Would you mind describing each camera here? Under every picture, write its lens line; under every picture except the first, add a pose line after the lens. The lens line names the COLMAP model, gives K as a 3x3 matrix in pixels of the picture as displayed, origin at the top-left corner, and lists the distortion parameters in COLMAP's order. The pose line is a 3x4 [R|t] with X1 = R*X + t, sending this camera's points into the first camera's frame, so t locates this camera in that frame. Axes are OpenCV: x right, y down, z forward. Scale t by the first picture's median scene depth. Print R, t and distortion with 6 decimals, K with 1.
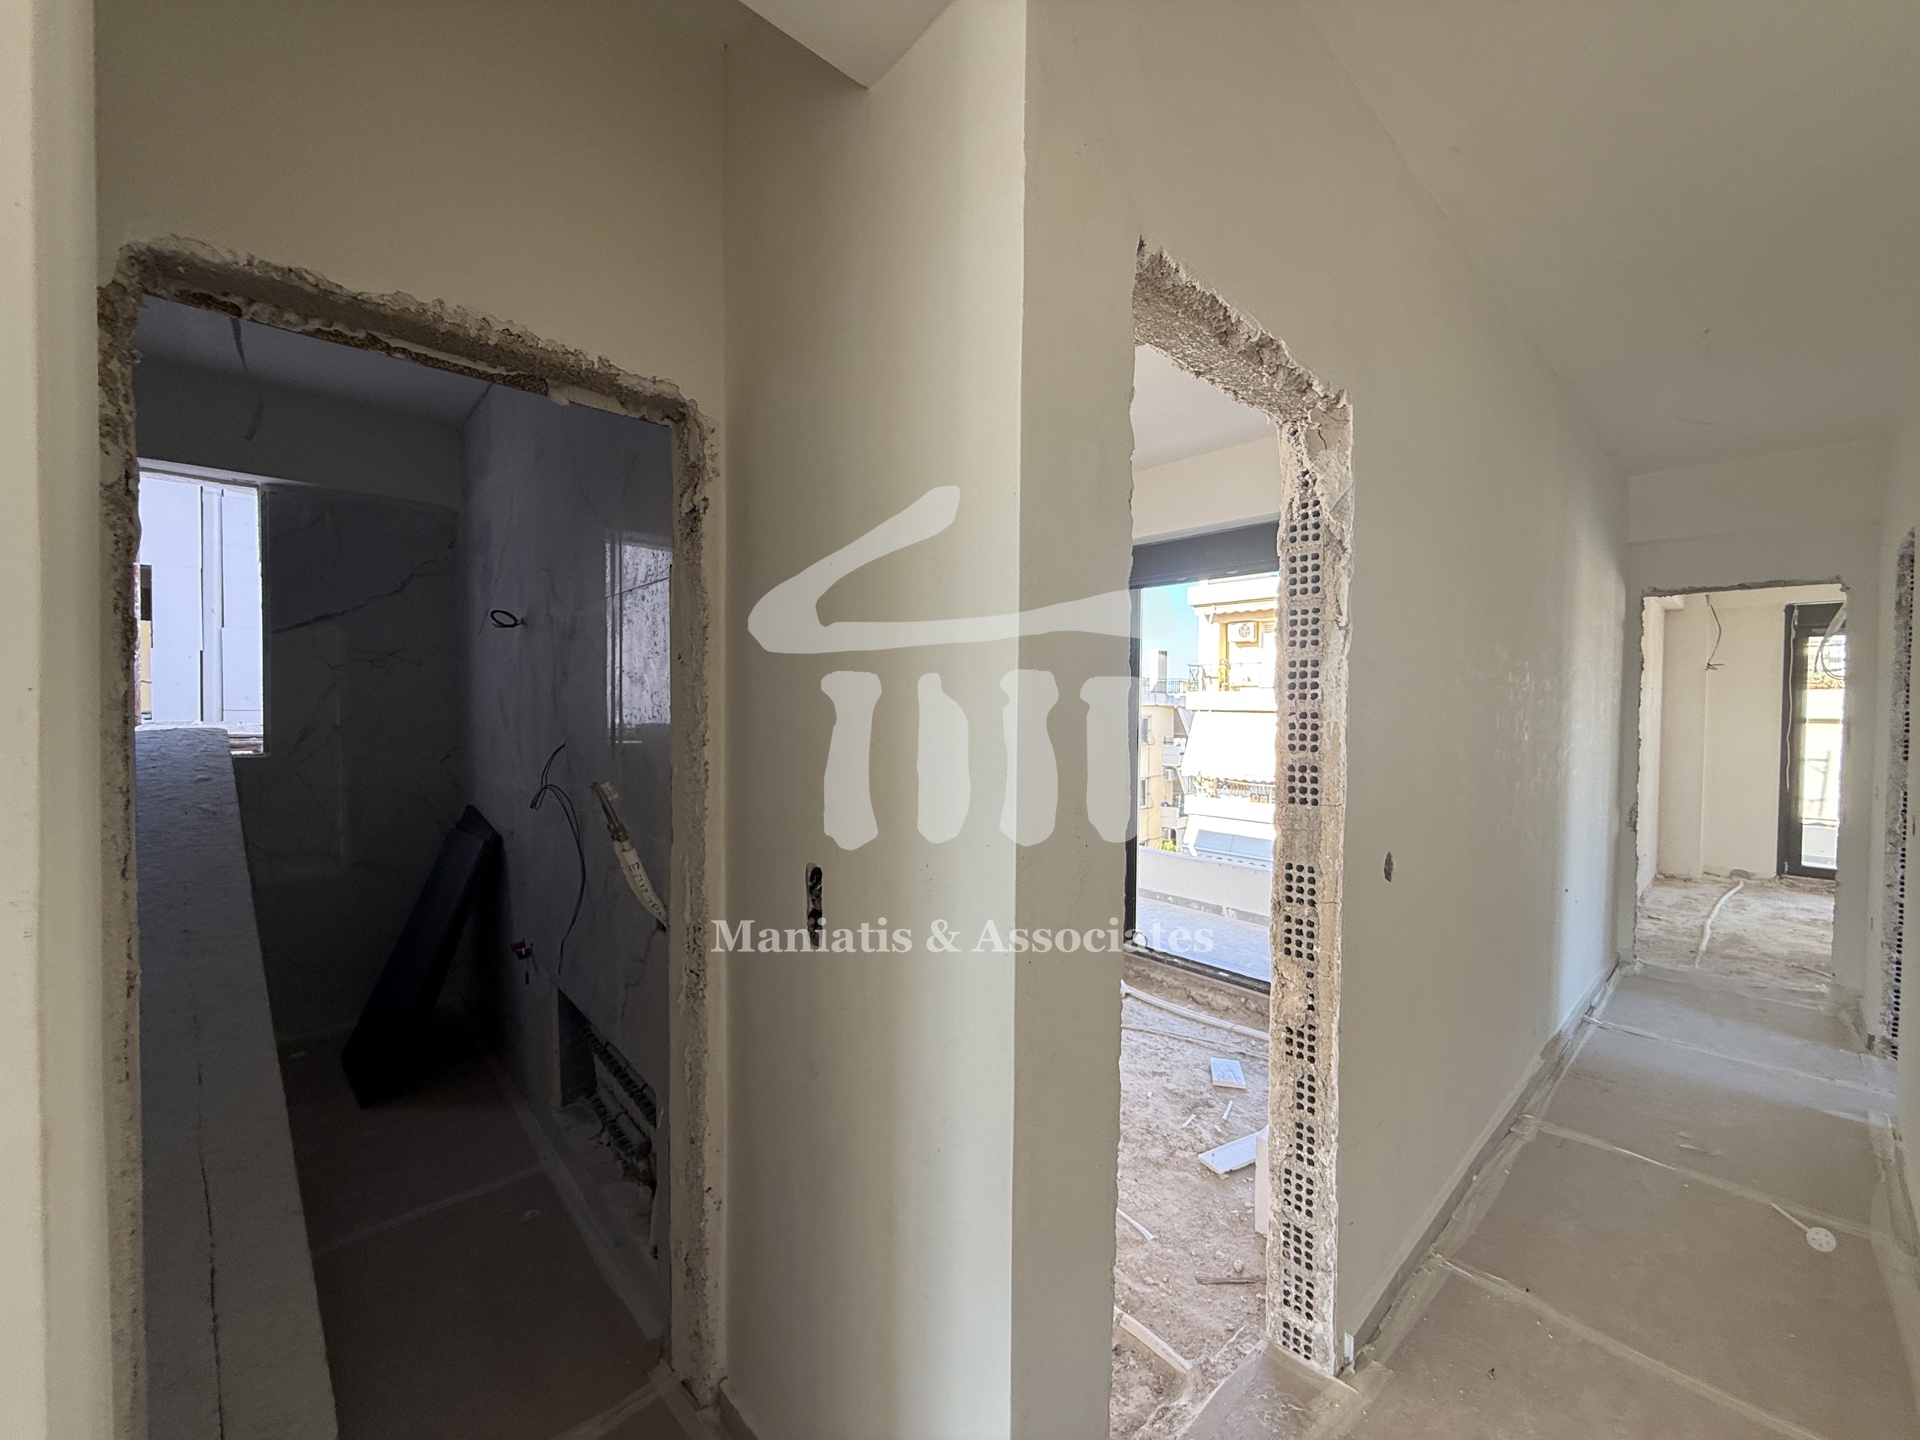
lens RADIAL K [[760.6, 0, 954.6], [0, 760.6, 718.0], [0, 0, 1]] dist [-0.001416, 0.000185]
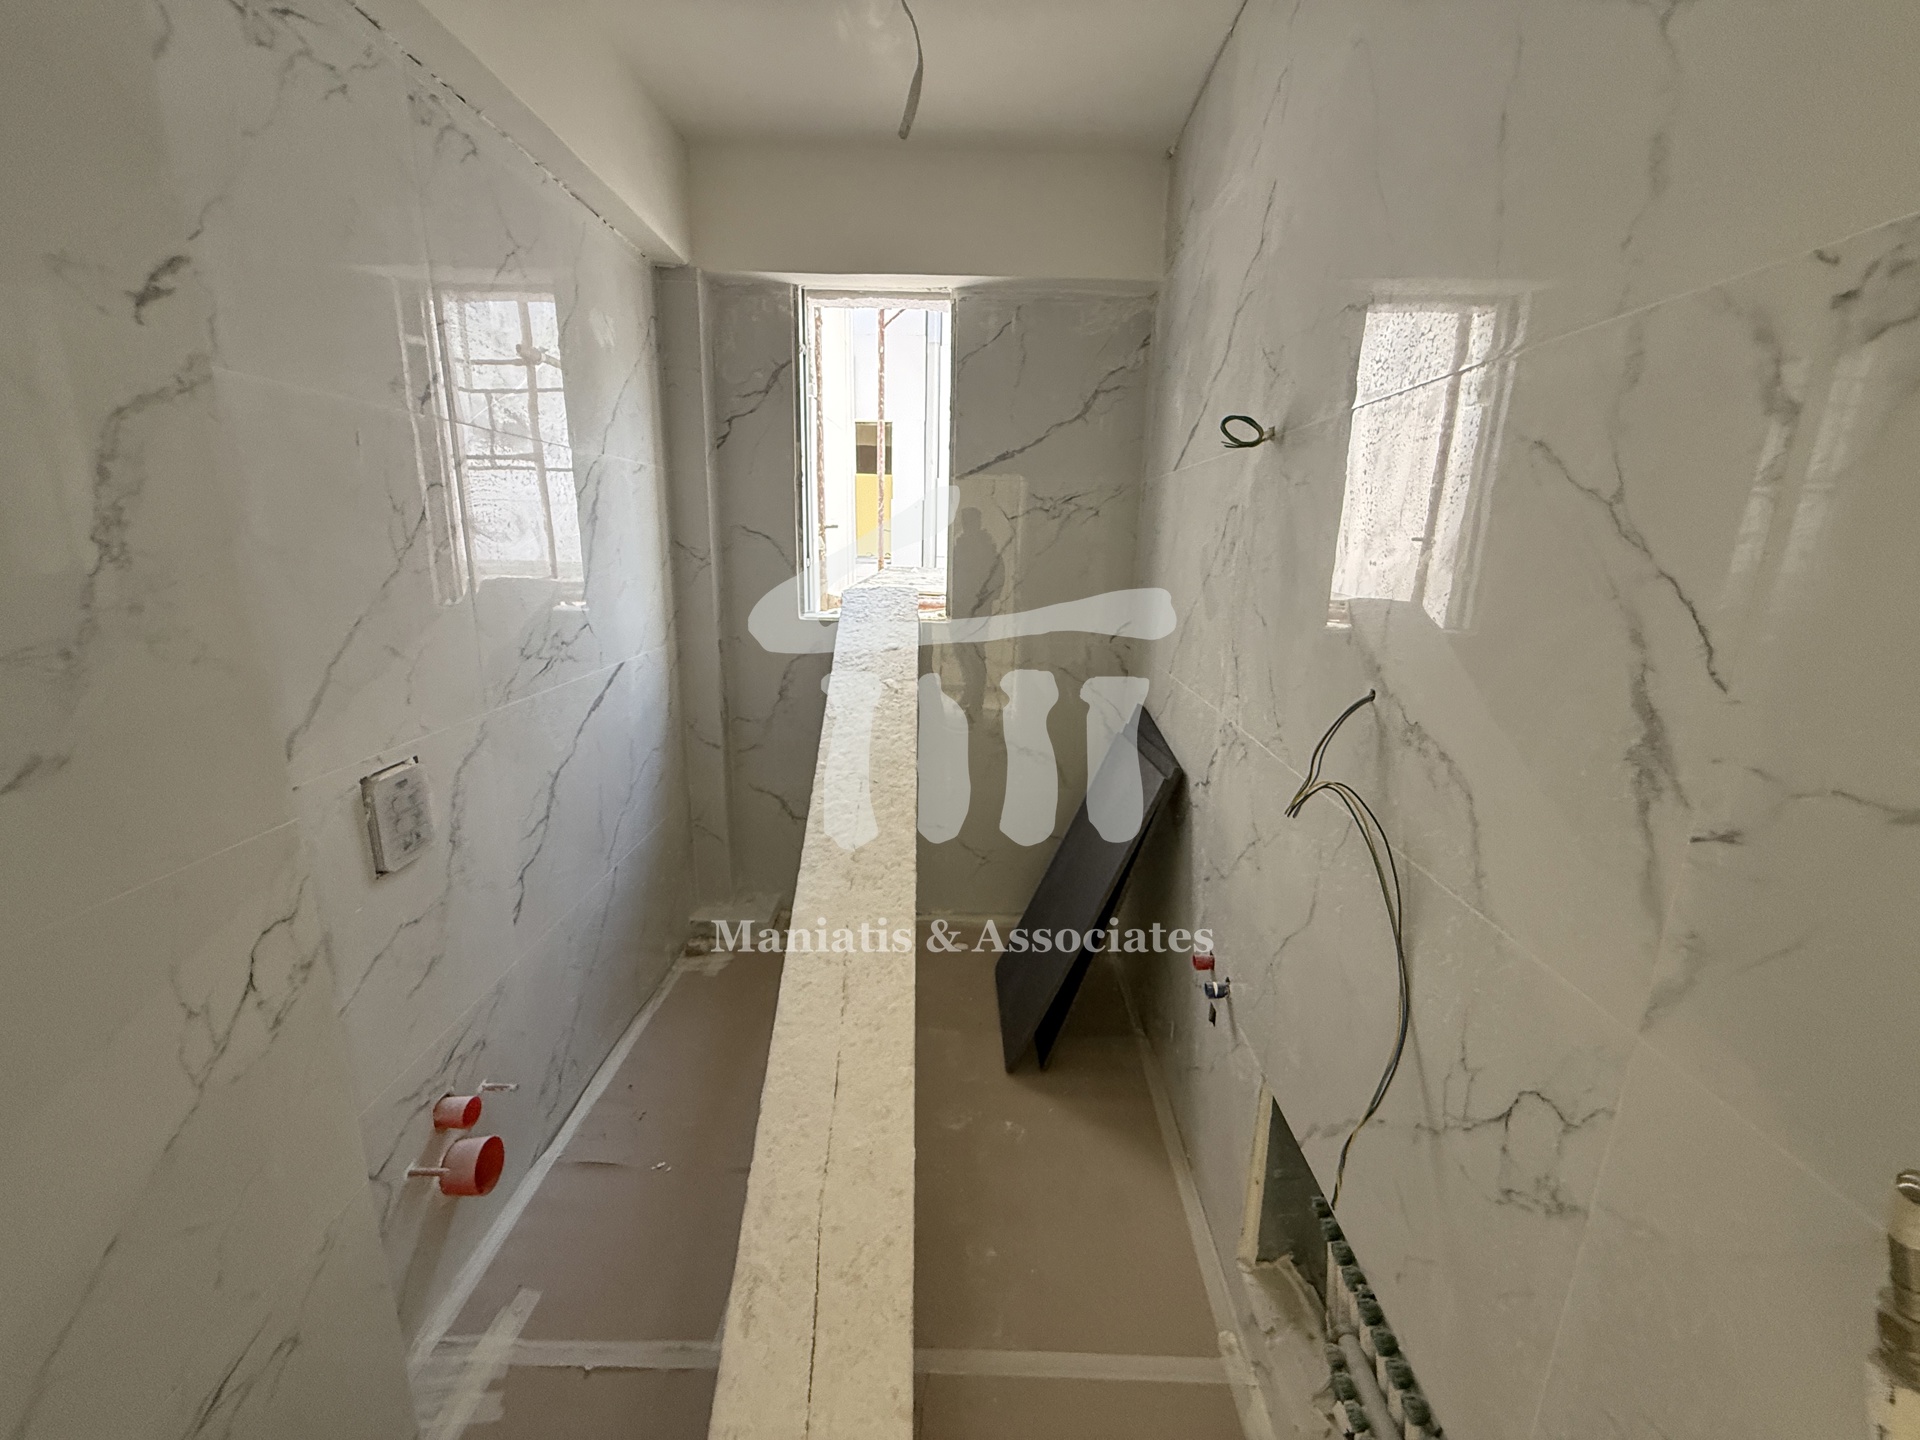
lens RADIAL K [[760.6, 0, 950.6], [0, 760.6, 719.6], [0, 0, 1]] dist [-0.001416, 0.000185]
pose [[0.714780, 0.171687, -0.677948, -0.319522], [-0.029073, 0.975855, 0.216478, -0.037004], [0.698745, -0.135024, 0.702512, 0.413895]]
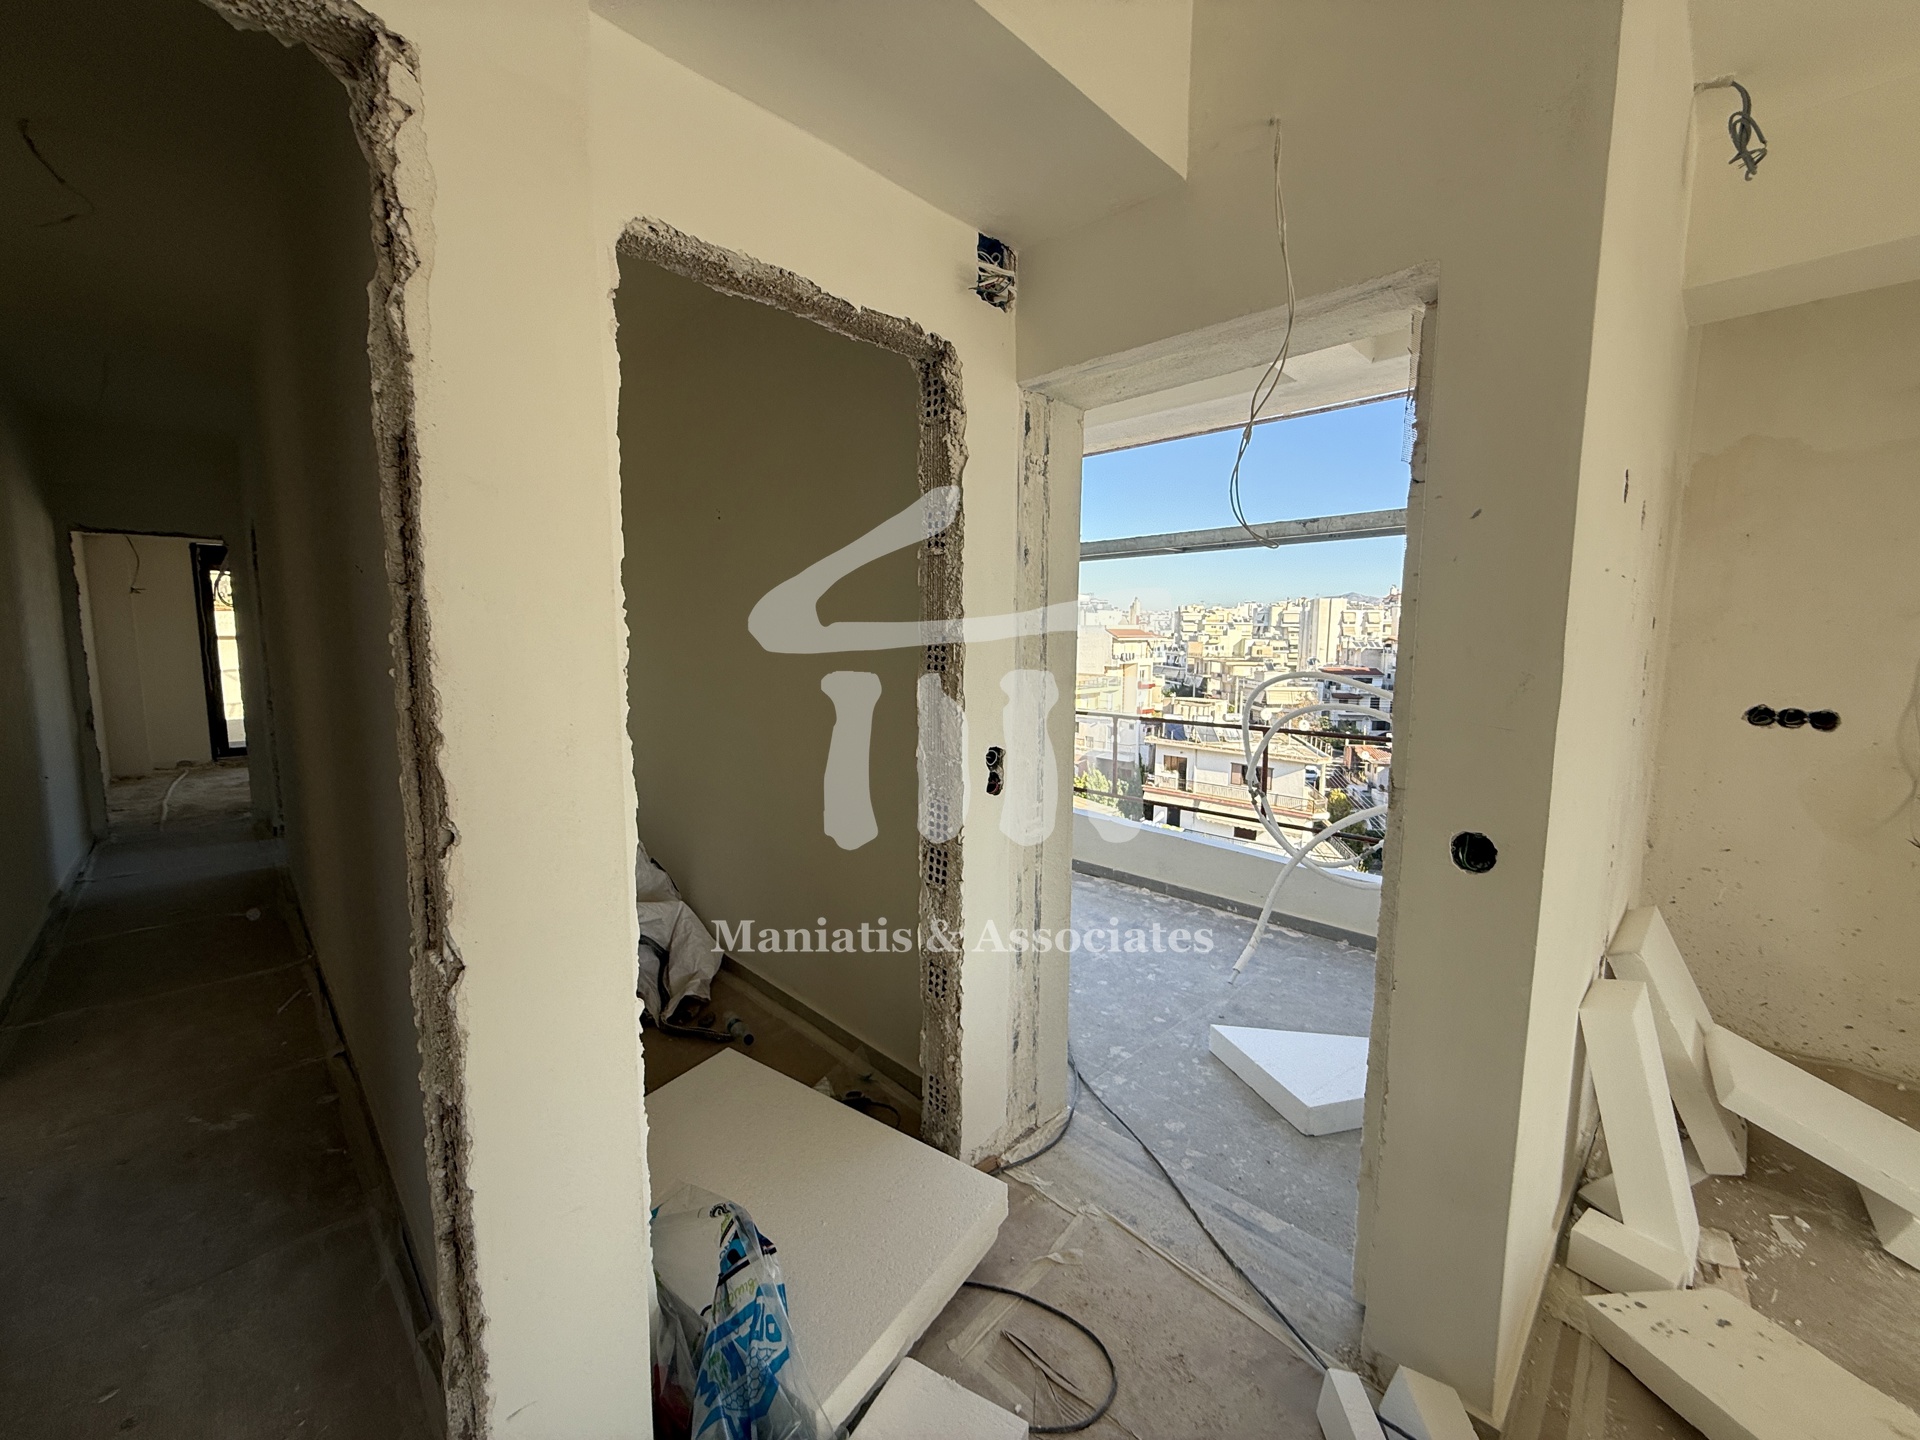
lens RADIAL K [[760.6, 0, 943.6], [0, 760.6, 721.5], [0, 0, 1]] dist [-0.001416, 0.000185]
pose [[-0.027391, -0.127265, 0.991490, -0.502292], [0.022012, 0.991545, 0.127880, 0.020440], [-0.999382, 0.025328, -0.024358, -0.478431]]
